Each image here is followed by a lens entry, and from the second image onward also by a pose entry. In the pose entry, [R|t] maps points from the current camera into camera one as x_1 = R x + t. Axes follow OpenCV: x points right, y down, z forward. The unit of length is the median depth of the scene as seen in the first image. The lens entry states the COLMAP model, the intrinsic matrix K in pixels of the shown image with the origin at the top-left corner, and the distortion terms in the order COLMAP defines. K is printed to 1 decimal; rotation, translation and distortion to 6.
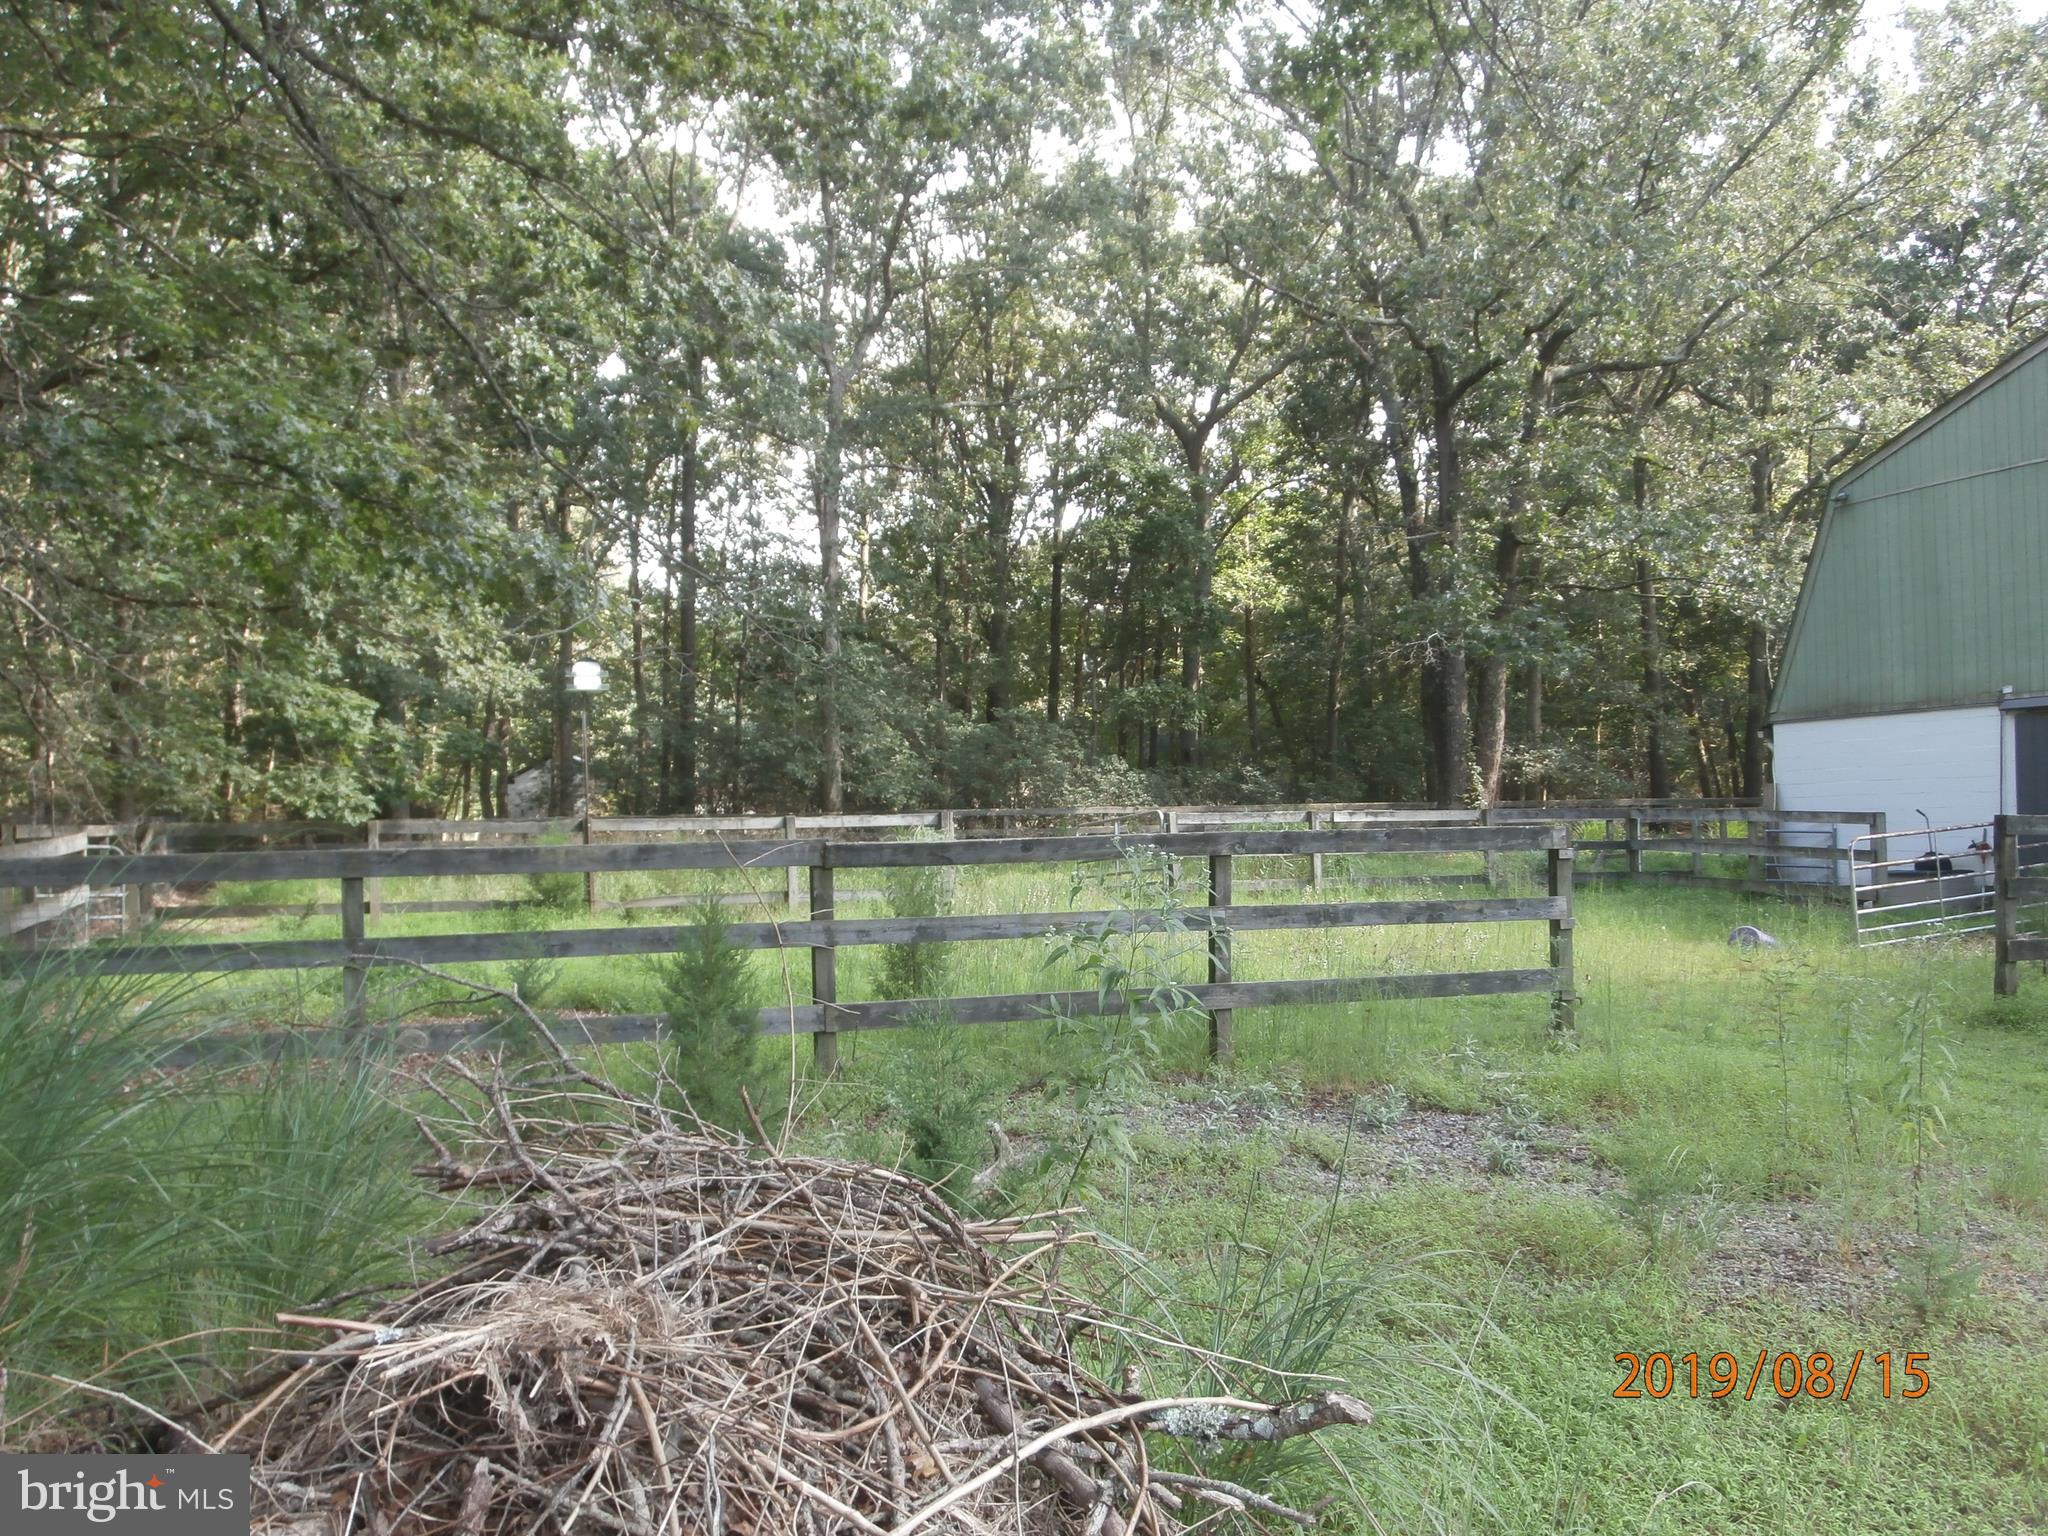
lens RADIAL K [[1792.8, 0, 1024.2], [0, 1792.8, 771.2], [0, 0, 1]] dist [0.007835, 0.005277]
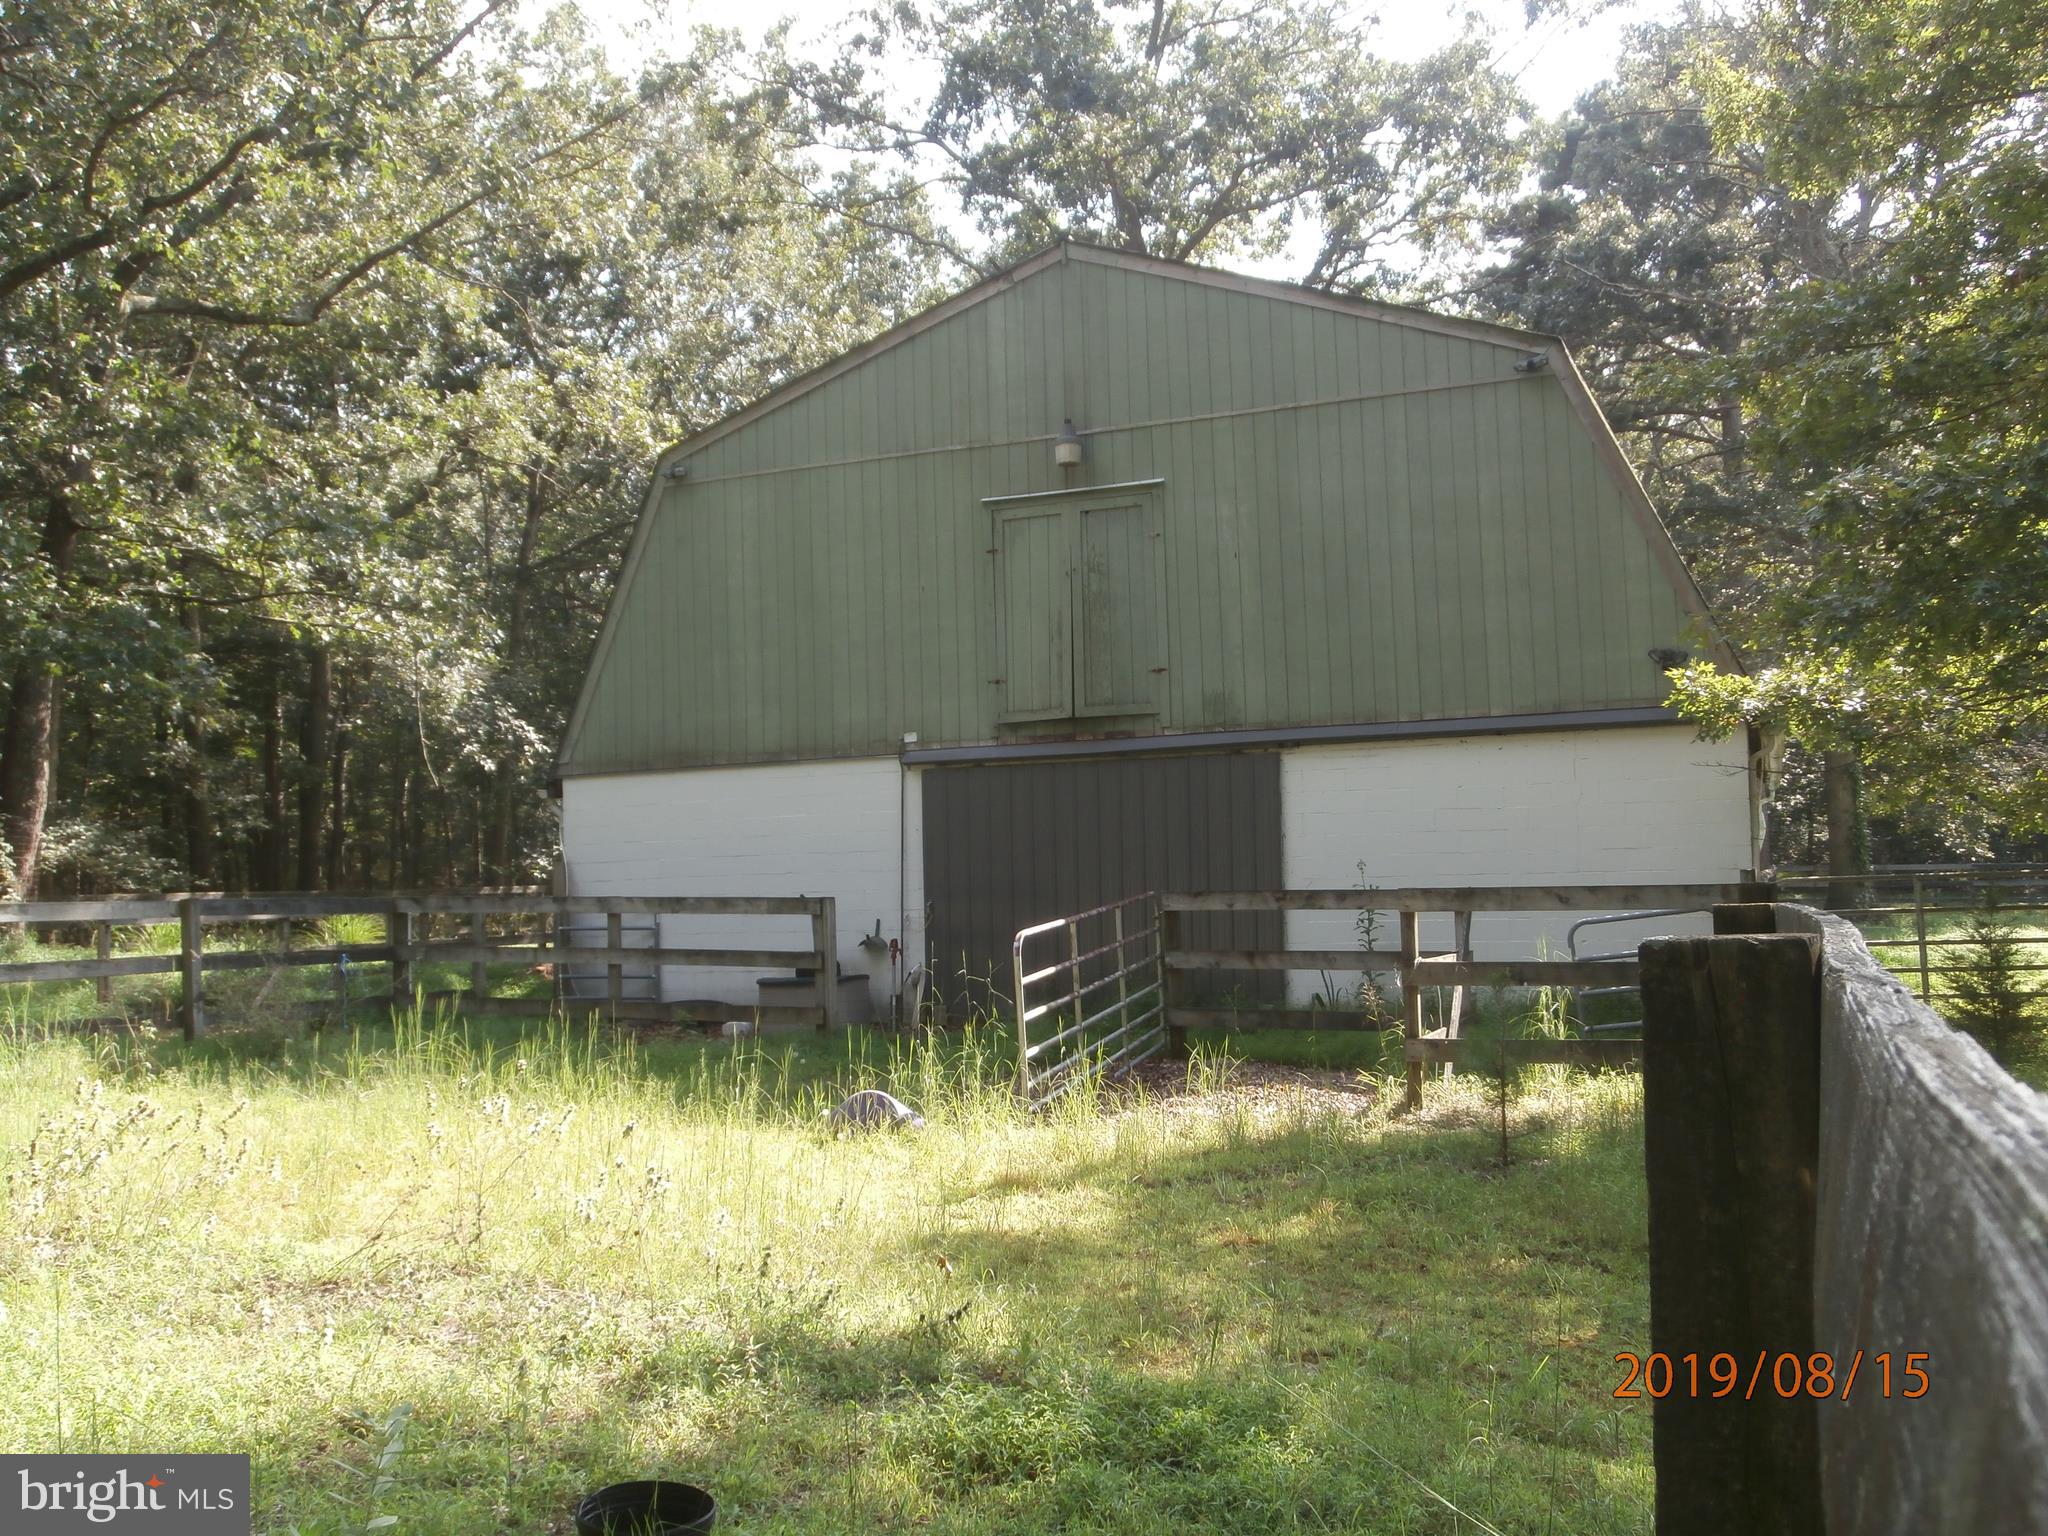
lens RADIAL K [[1792.8, 0, 1024.3], [0, 1792.8, 770.5], [0, 0, 1]] dist [0.007835, 0.005277]
pose [[0.666841, 0.038894, 0.744185, 0.003622], [0.000582, 0.998610, -0.052713, 0.009169], [-0.745200, 0.035585, 0.665891, 0.417484]]
